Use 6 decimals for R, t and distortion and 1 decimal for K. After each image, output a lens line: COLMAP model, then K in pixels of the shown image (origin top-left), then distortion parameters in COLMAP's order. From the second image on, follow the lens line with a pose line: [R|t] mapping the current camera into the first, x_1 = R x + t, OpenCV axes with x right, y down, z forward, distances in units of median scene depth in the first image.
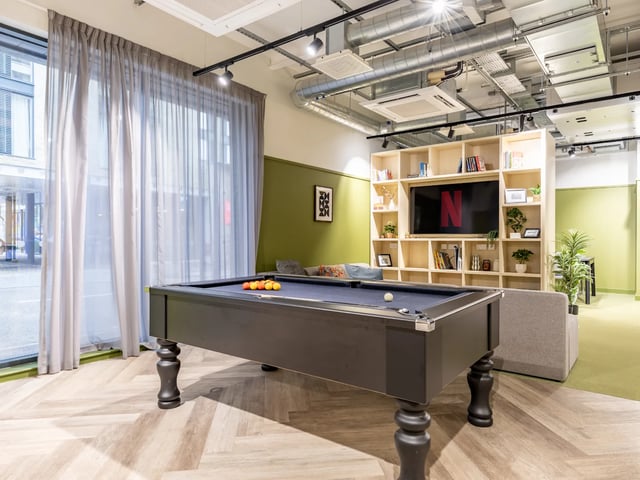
lens RADIAL K [[418.2, 0, 339.3], [0, 418.2, 242.4], [0, 0, 1]] dist [0.001439, 0.000095]
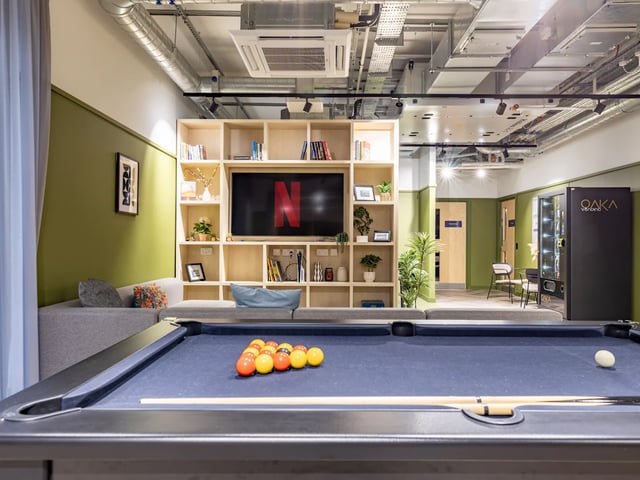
lens RADIAL K [[452.4, 0, 320.0], [0, 452.4, 240.0], [0, 0, 1]] dist [-0.001361, 0.000232]
pose [[0.815716, 0.006062, 0.578421, -0.181965], [0.001077, 0.999927, -0.011998, -0.002853], [-0.578452, 0.010410, 0.815650, 0.277866]]
